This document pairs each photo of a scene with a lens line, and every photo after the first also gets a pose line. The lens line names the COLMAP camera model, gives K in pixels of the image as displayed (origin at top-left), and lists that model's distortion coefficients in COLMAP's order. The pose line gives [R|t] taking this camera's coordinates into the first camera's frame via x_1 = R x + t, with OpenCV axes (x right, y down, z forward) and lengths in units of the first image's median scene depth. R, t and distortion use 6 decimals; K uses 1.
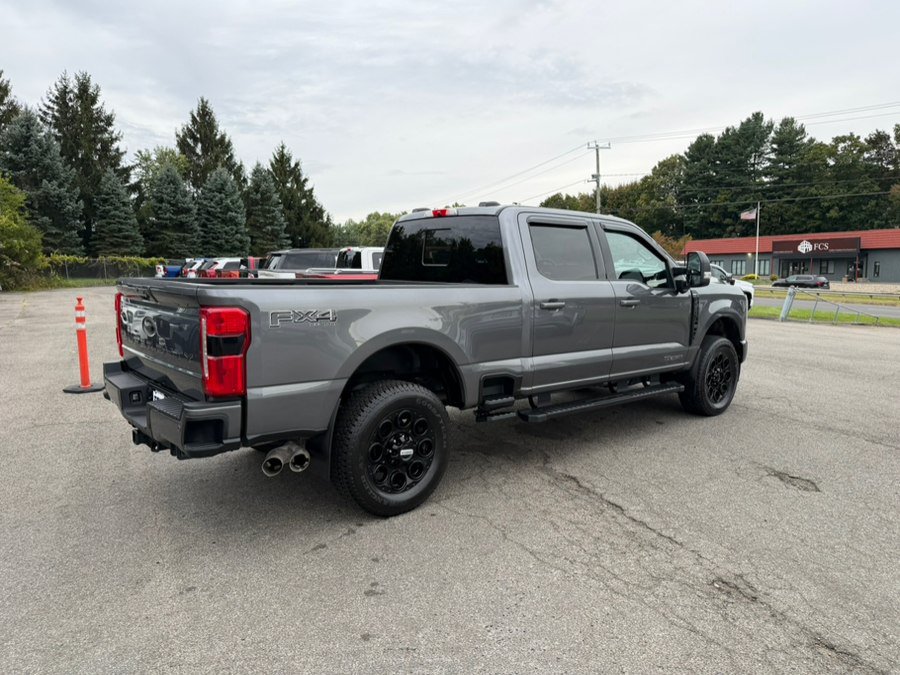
lens RADIAL K [[631.3, 0, 449.6], [0, 631.3, 338.3], [0, 0, 1]] dist [0.043199, -0.056460]
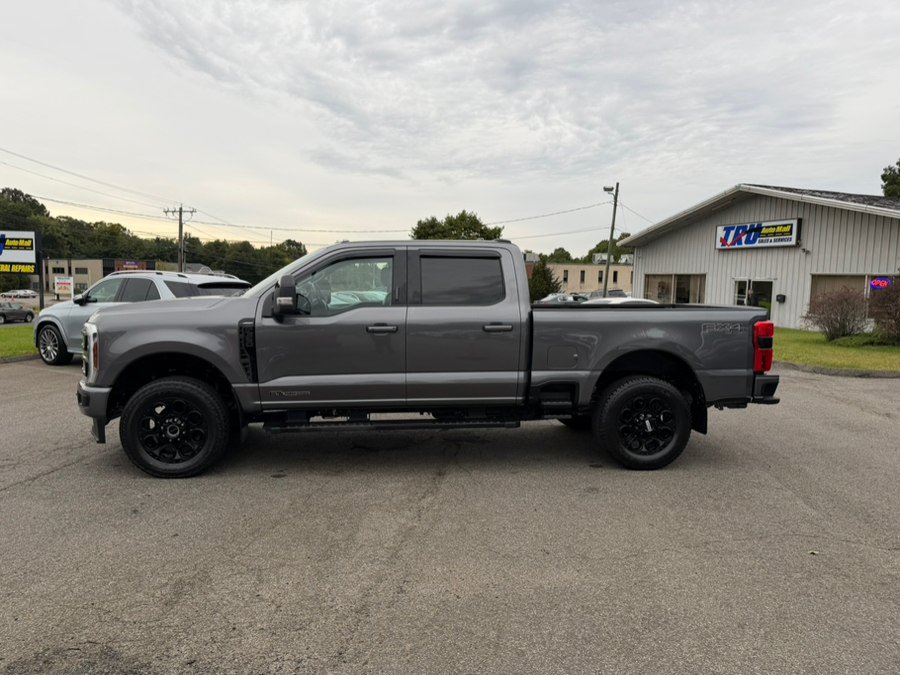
lens RADIAL K [[631.3, 0, 450.5], [0, 631.3, 353.0], [0, 0, 1]] dist [0.043199, -0.056460]
pose [[-0.831710, -0.080416, 0.549356, -0.527863], [0.042319, 0.977395, 0.207143, -0.229351], [-0.553595, 0.195531, -0.809506, 1.830867]]
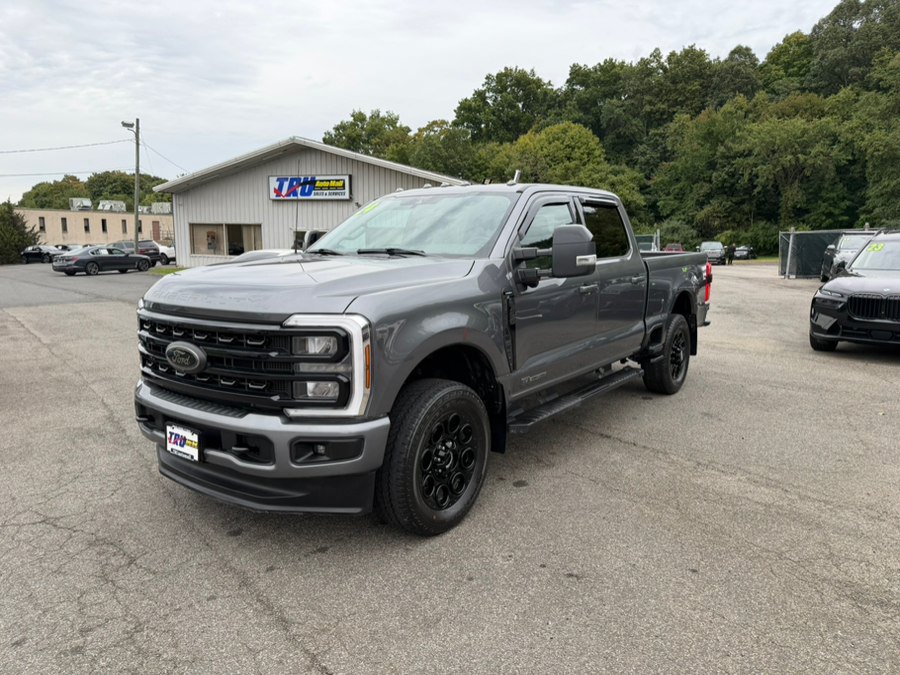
lens RADIAL K [[631.3, 0, 451.7], [0, 631.3, 337.0], [0, 0, 1]] dist [0.043199, -0.056460]
pose [[-0.973336, 0.024208, -0.228103, 0.386898], [-0.037223, 0.964567, 0.261197, -0.222272], [0.226344, 0.262723, -0.937947, 1.872814]]
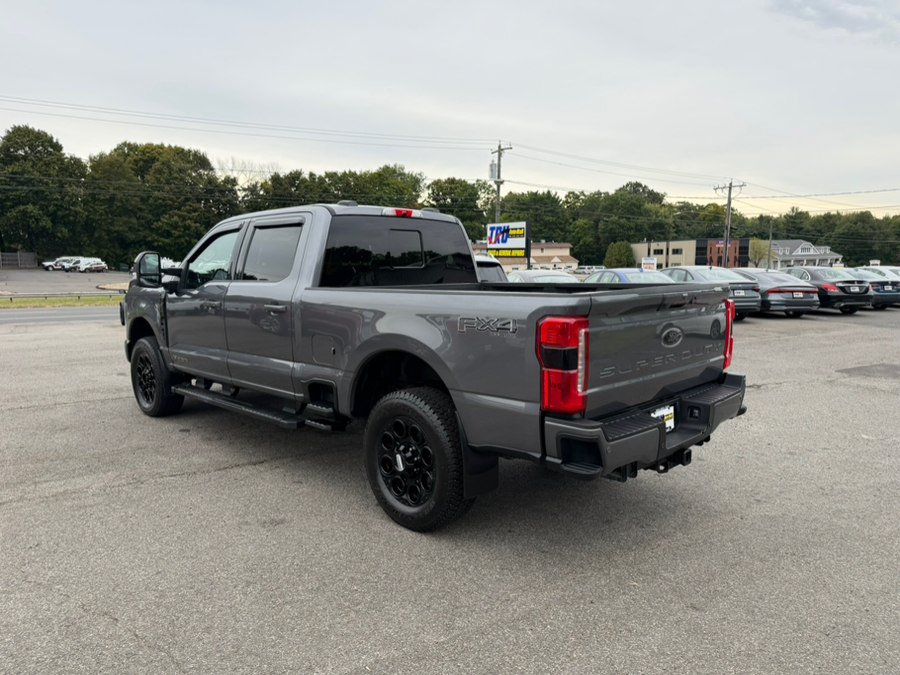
lens RADIAL K [[631.3, 0, 447.4], [0, 631.3, 345.8], [0, 0, 1]] dist [0.043199, -0.056460]
pose [[-0.082185, -0.139558, 0.986797, -0.877533], [0.123270, 0.981120, 0.149022, -0.118507], [-0.988964, 0.133889, -0.063430, 0.897794]]
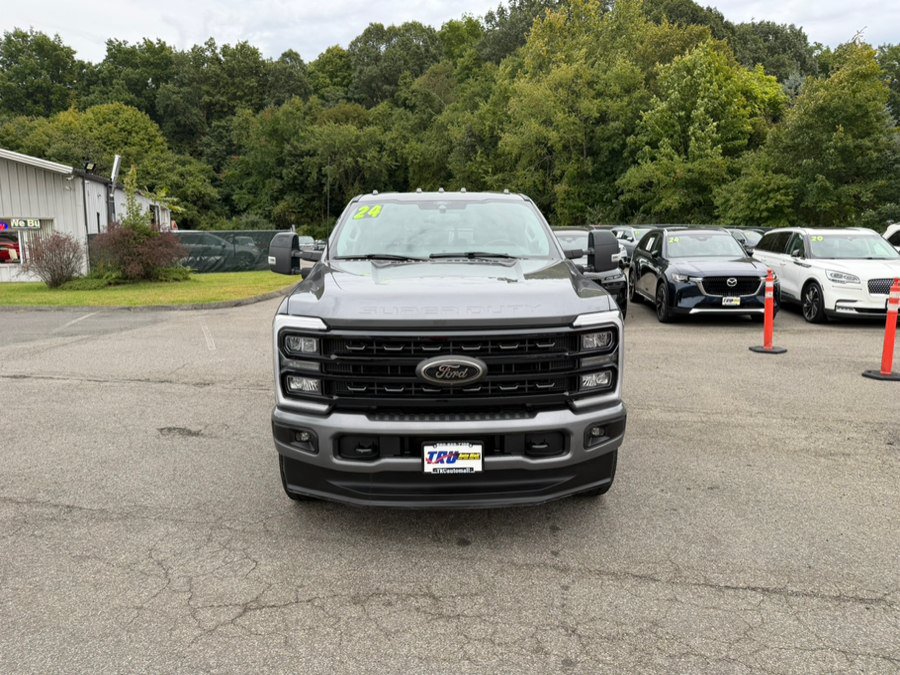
lens RADIAL K [[631.3, 0, 452.1], [0, 631.3, 338.8], [0, 0, 1]] dist [0.043199, -0.056460]
pose [[-0.621958, 0.123950, -0.773178, 0.881145], [-0.092201, 0.968932, 0.229500, -0.201430], [0.777603, 0.214027, -0.591207, 1.621996]]
